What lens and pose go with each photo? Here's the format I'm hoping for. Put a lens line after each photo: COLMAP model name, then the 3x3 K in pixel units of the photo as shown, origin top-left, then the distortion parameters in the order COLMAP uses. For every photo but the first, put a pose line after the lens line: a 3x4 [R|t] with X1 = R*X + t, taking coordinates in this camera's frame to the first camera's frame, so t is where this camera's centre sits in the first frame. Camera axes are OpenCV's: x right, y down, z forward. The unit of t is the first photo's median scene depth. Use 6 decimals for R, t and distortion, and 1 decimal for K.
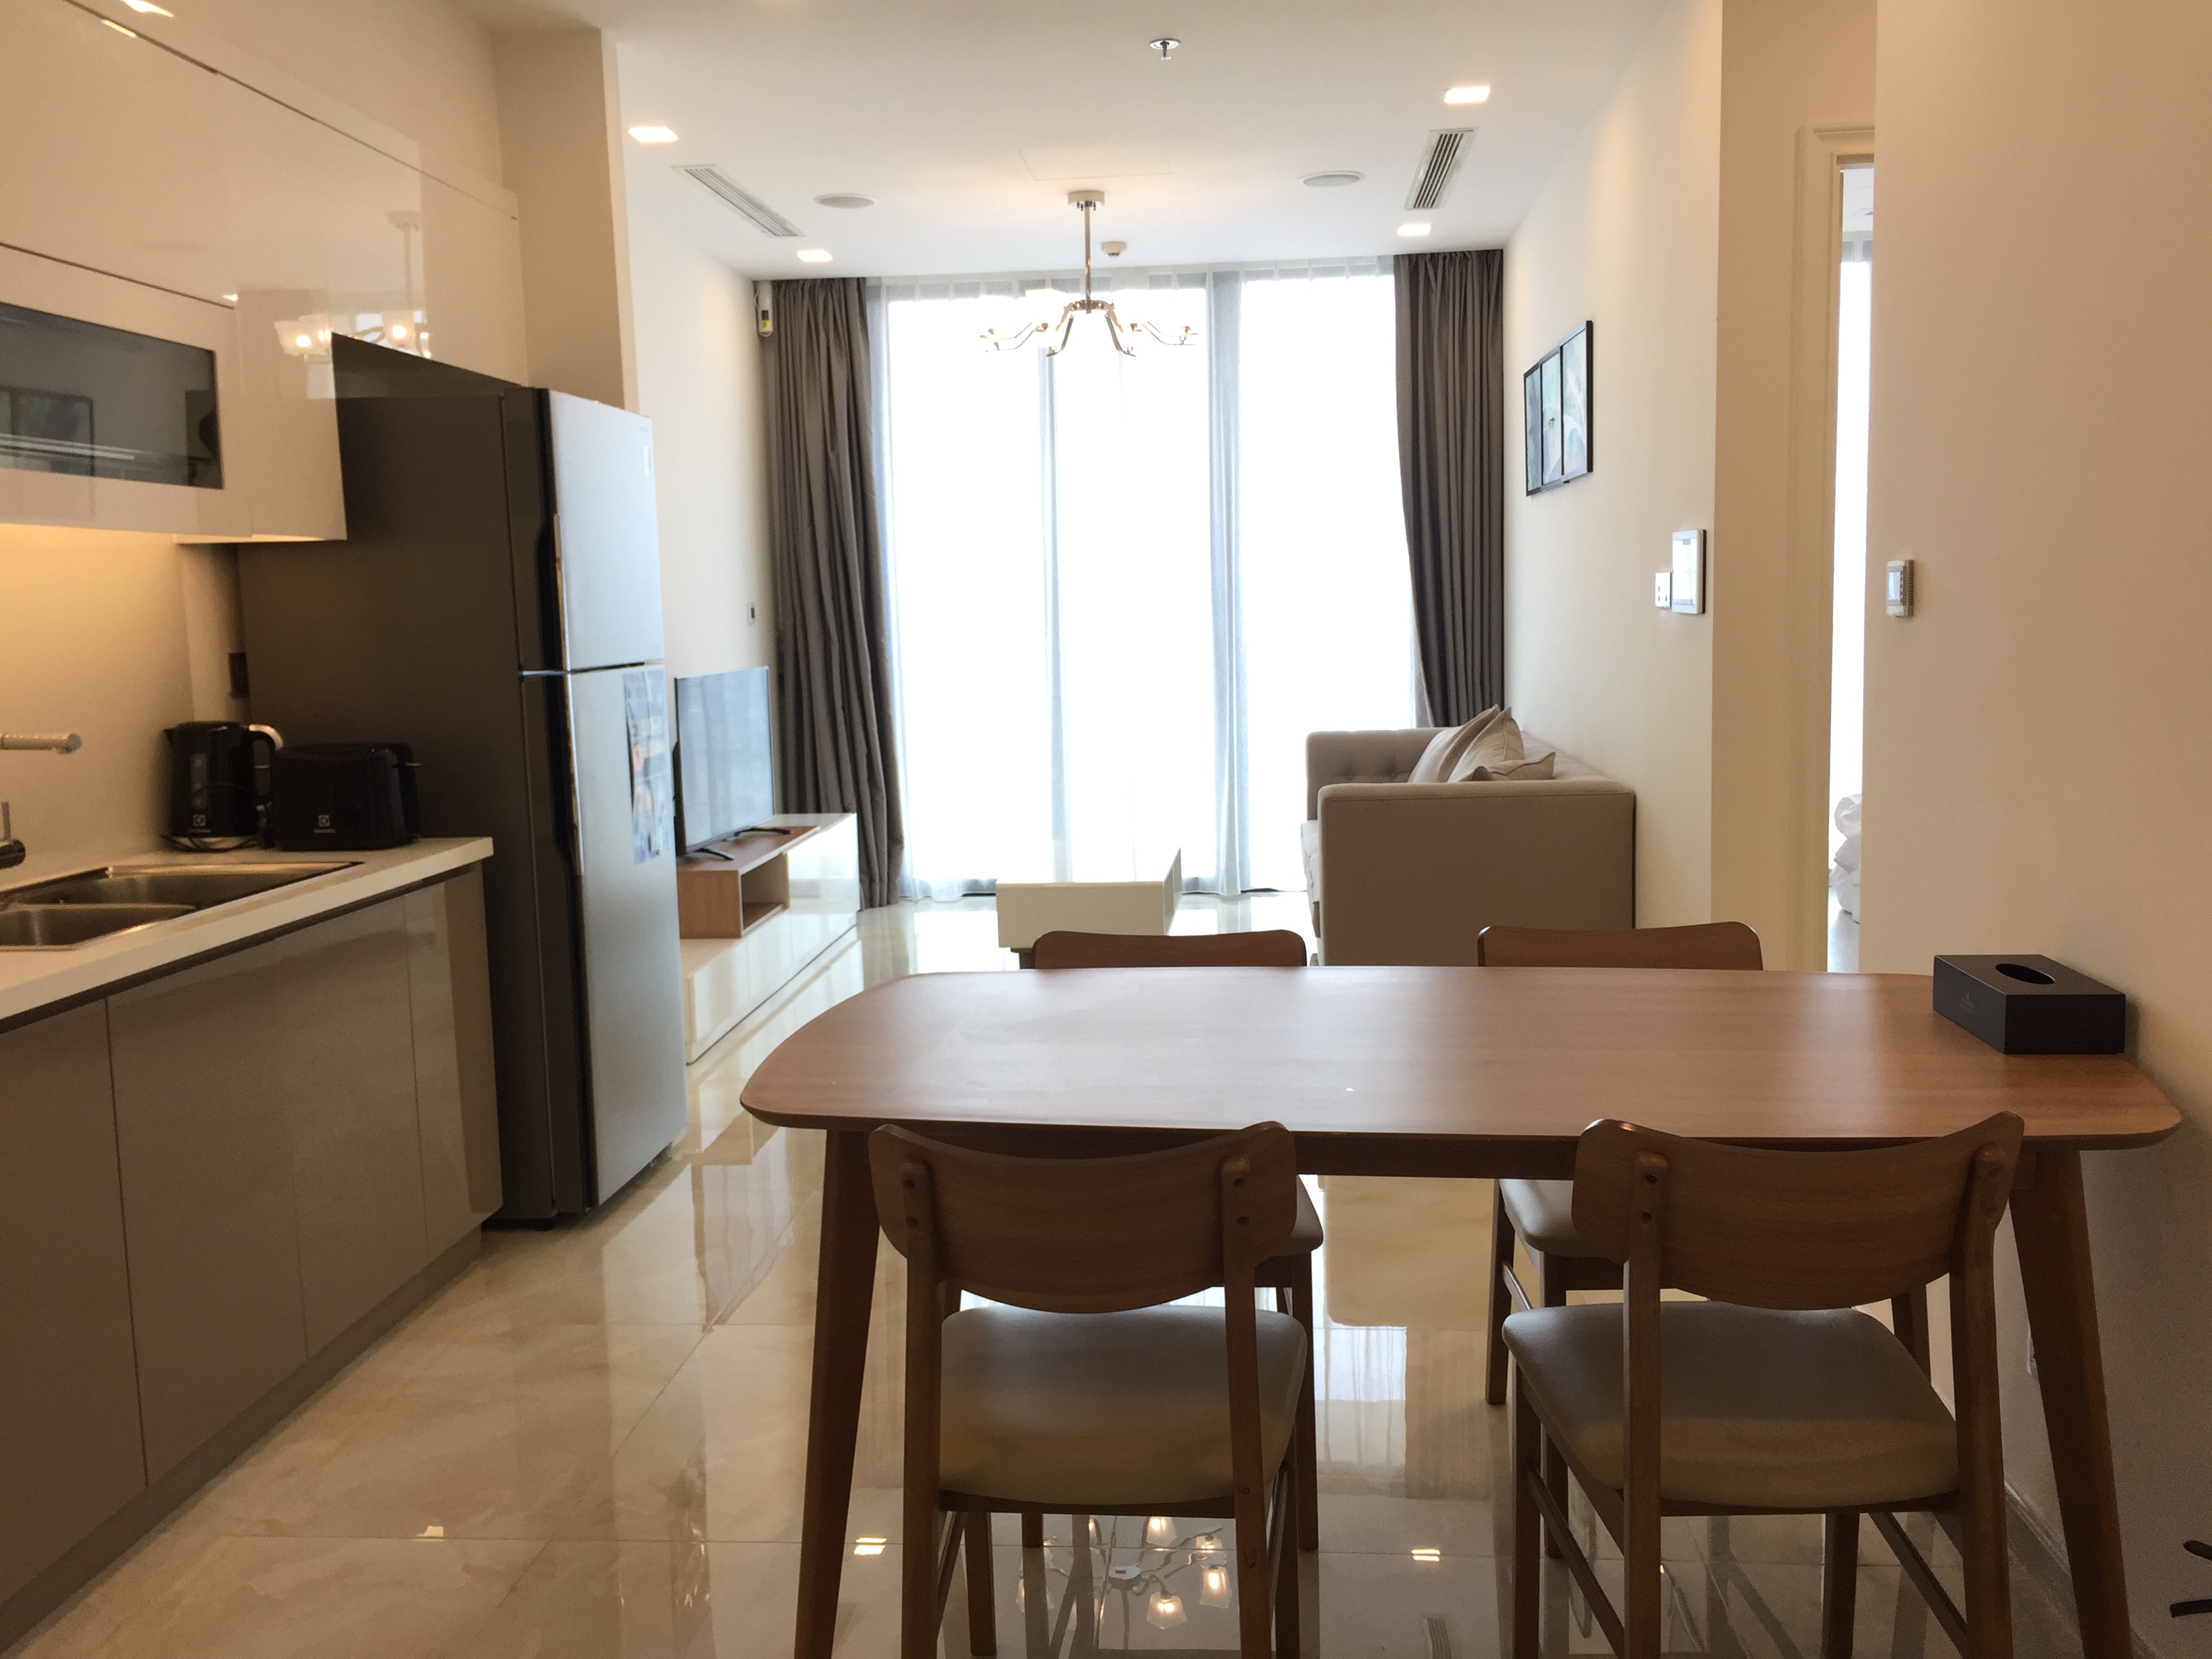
lens RADIAL K [[1889.3, 0, 1105.2], [0, 1889.3, 825.0], [0, 0, 1]] dist [0.032906, -0.022182]
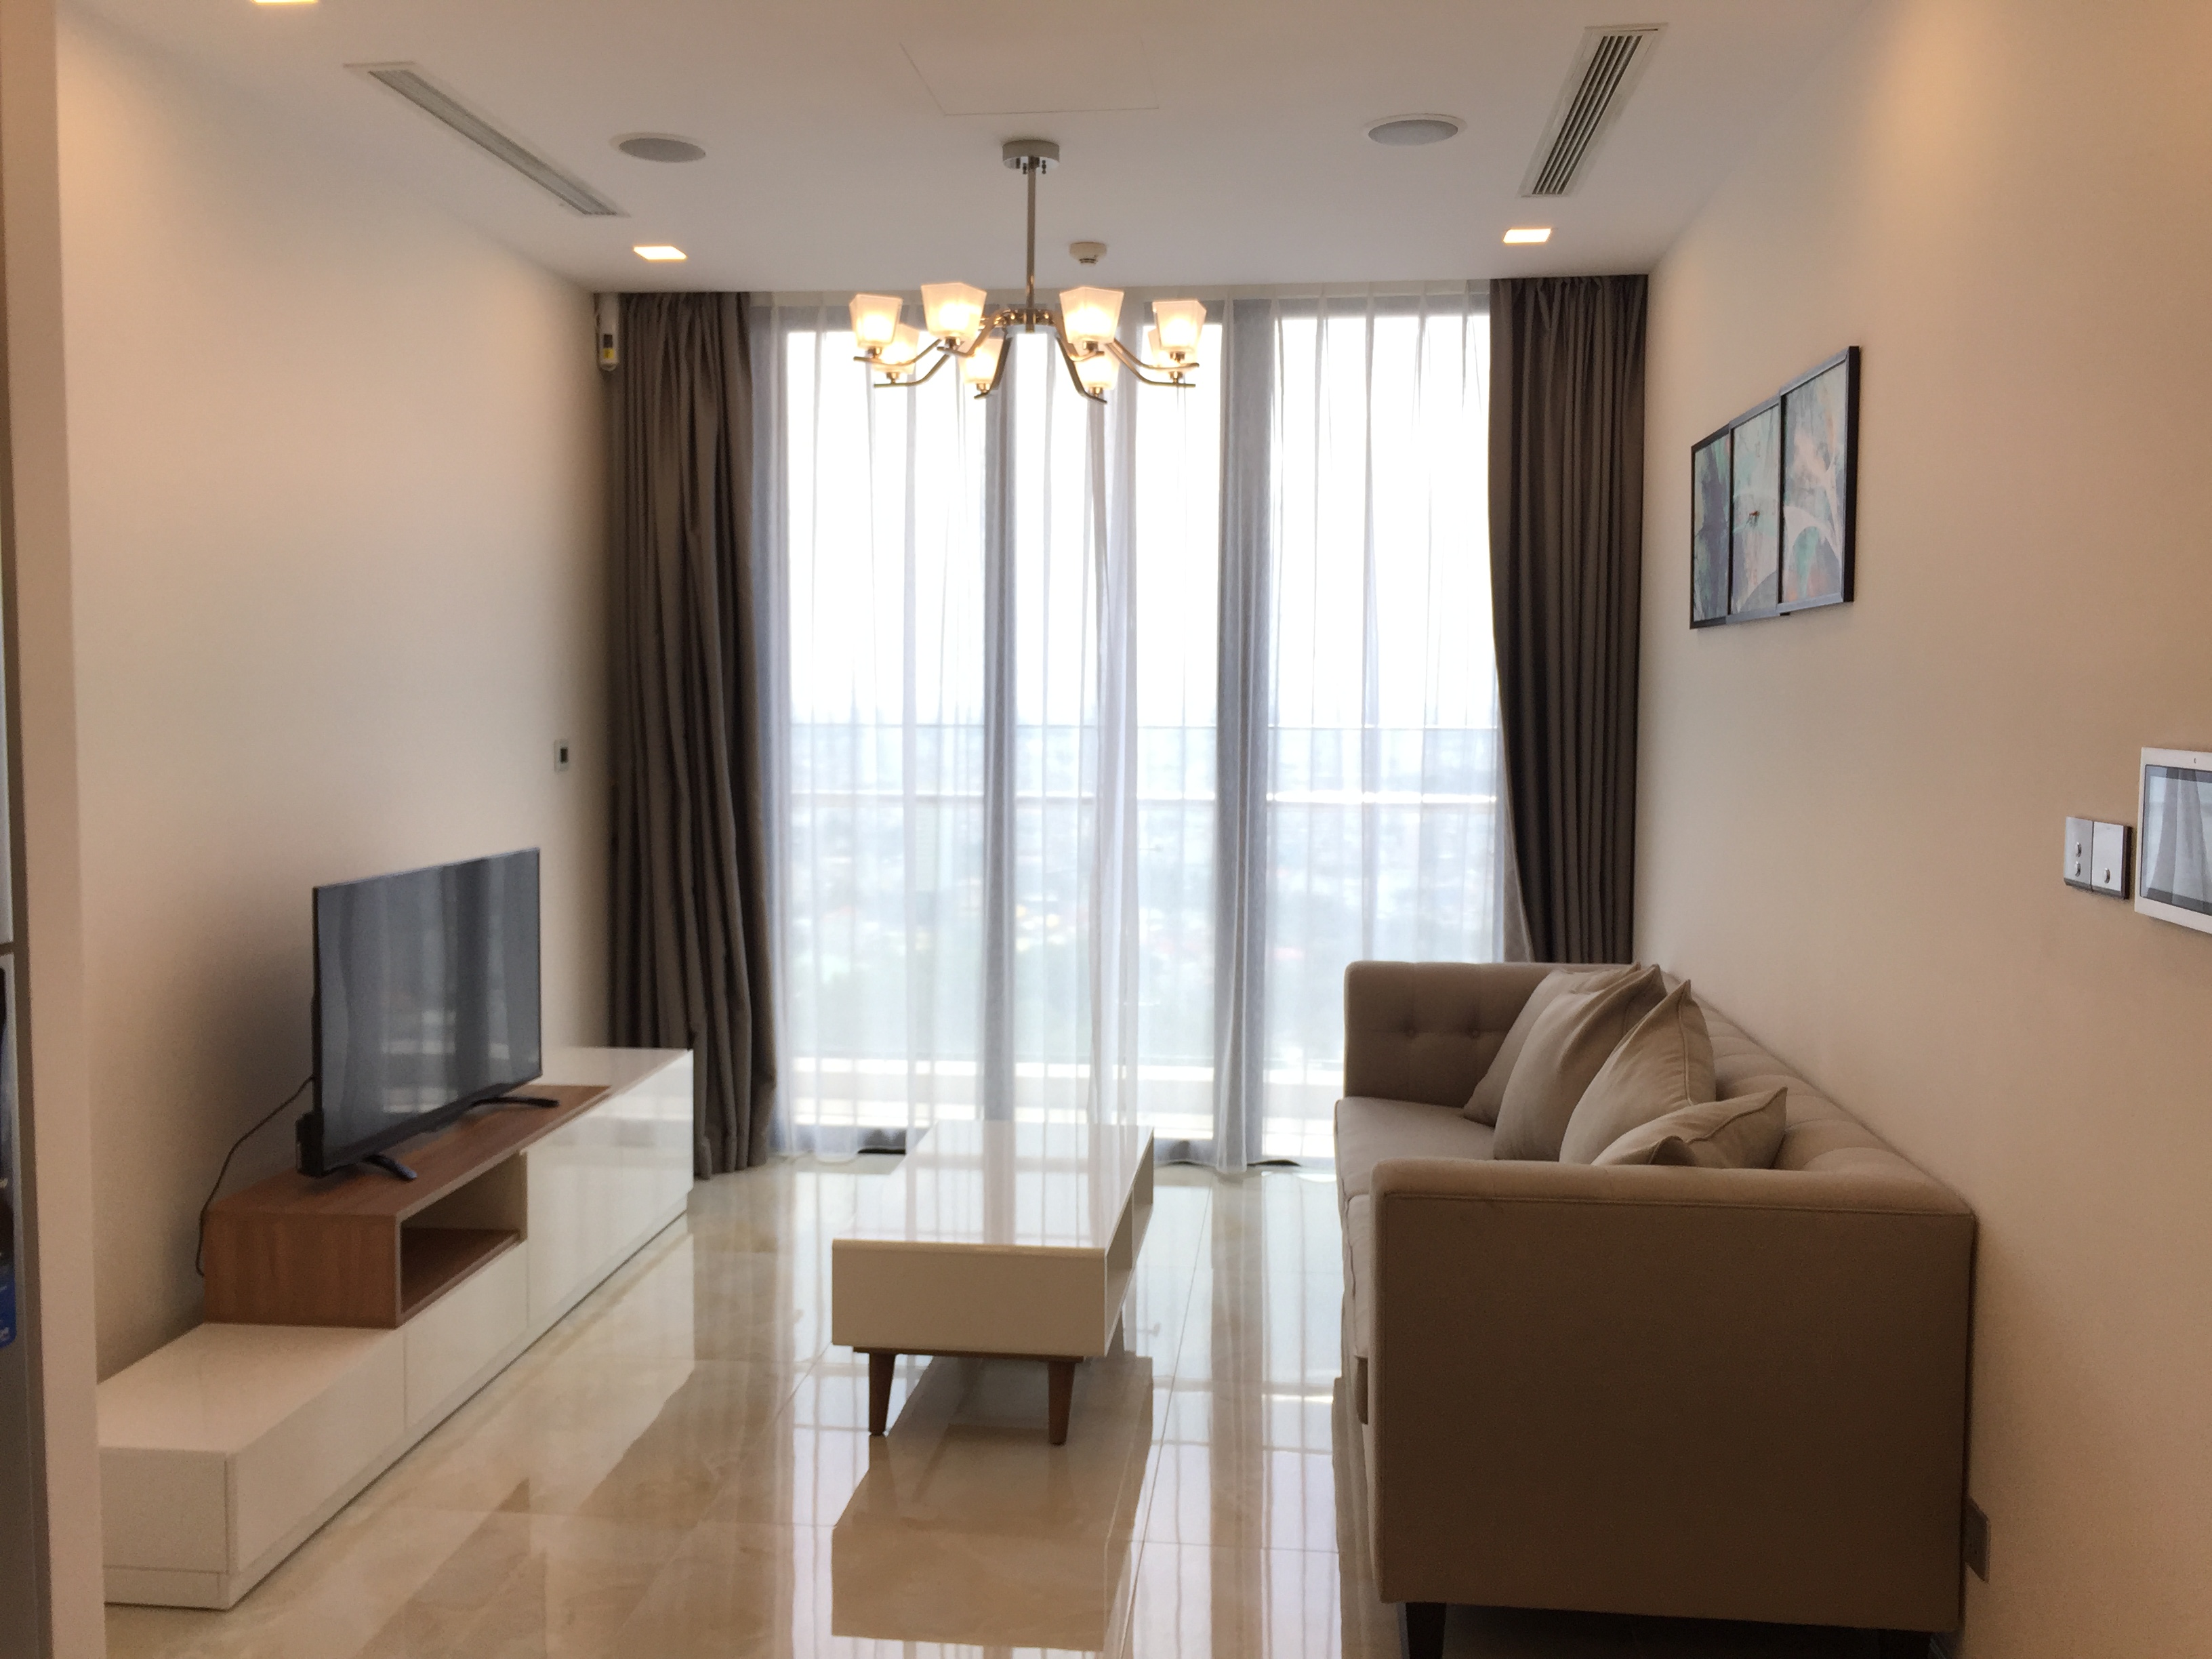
lens RADIAL K [[1889.3, 0, 1096.9], [0, 1889.3, 816.6], [0, 0, 1]] dist [0.032906, -0.022182]
pose [[0.999172, 0.033360, -0.023280, 0.035694], [-0.034510, 0.998108, -0.050881, -0.074490], [0.021538, 0.051642, 0.998433, 0.373290]]
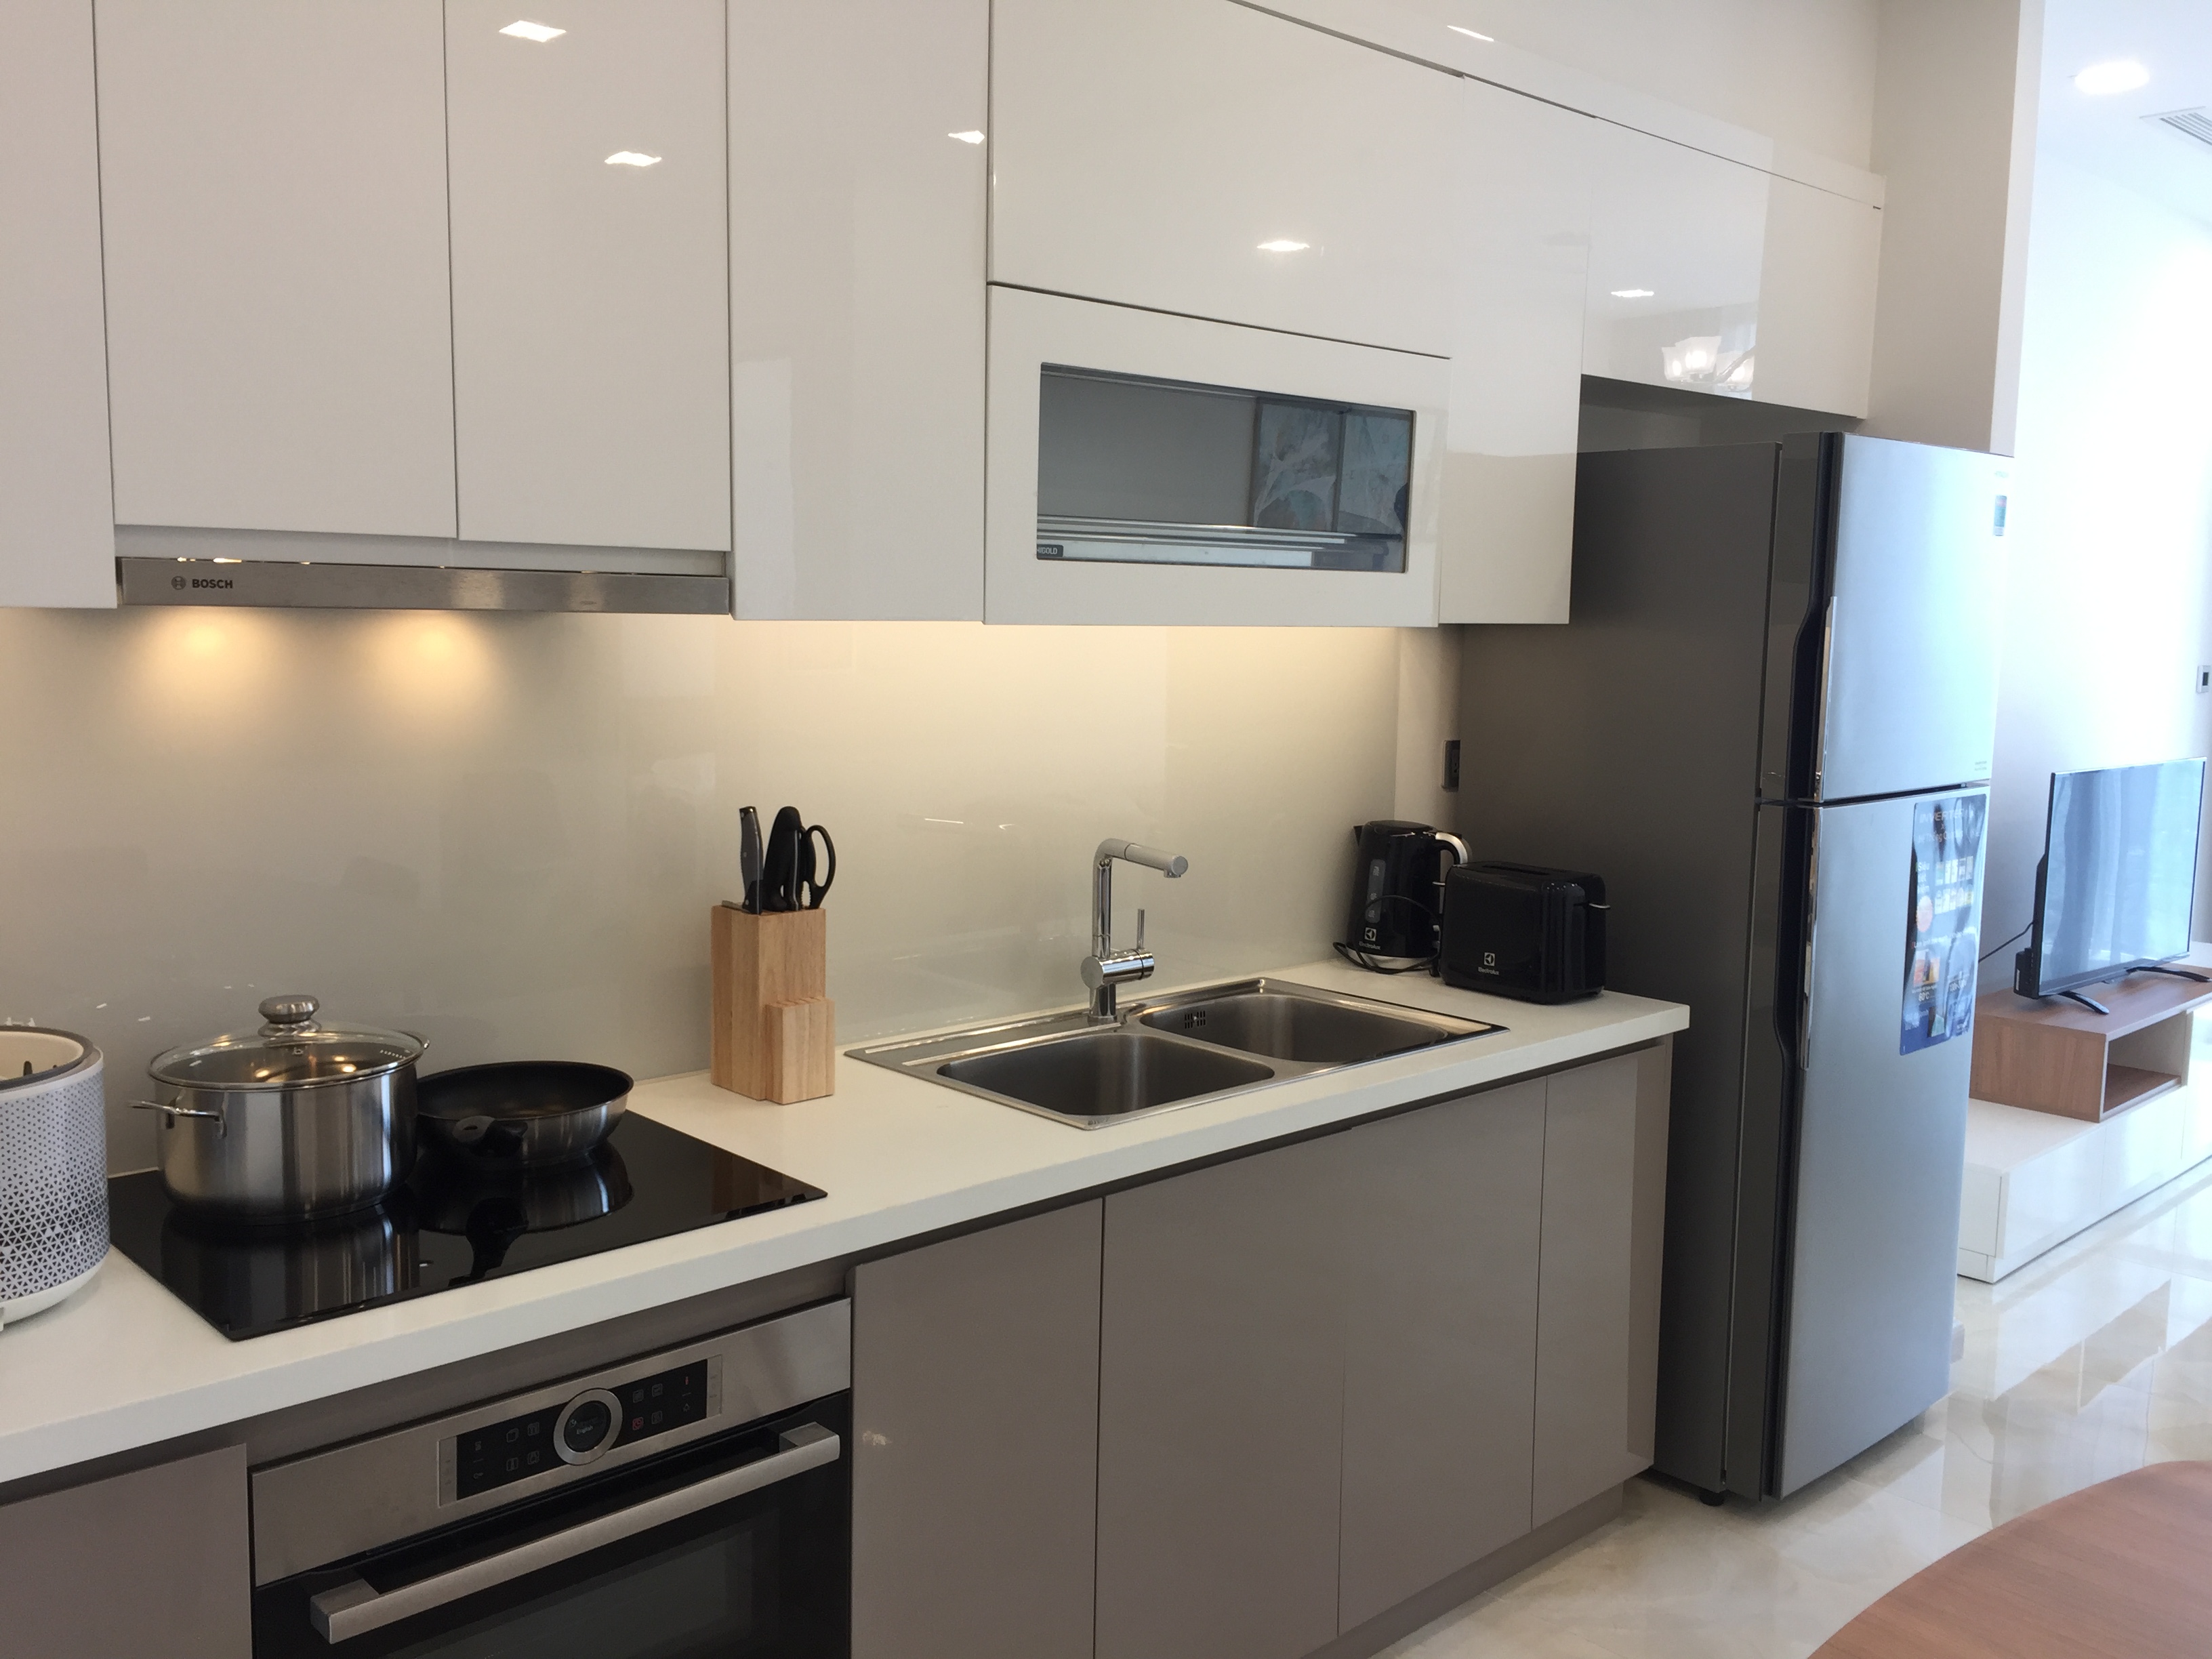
lens RADIAL K [[1889.3, 0, 1097.1], [0, 1889.3, 817.6], [0, 0, 1]] dist [0.032906, -0.022182]
pose [[0.739614, 0.112850, -0.663502, 0.003993], [-0.115978, 0.992465, 0.039519, -0.043077], [0.662963, 0.047723, 0.747130, 0.143757]]
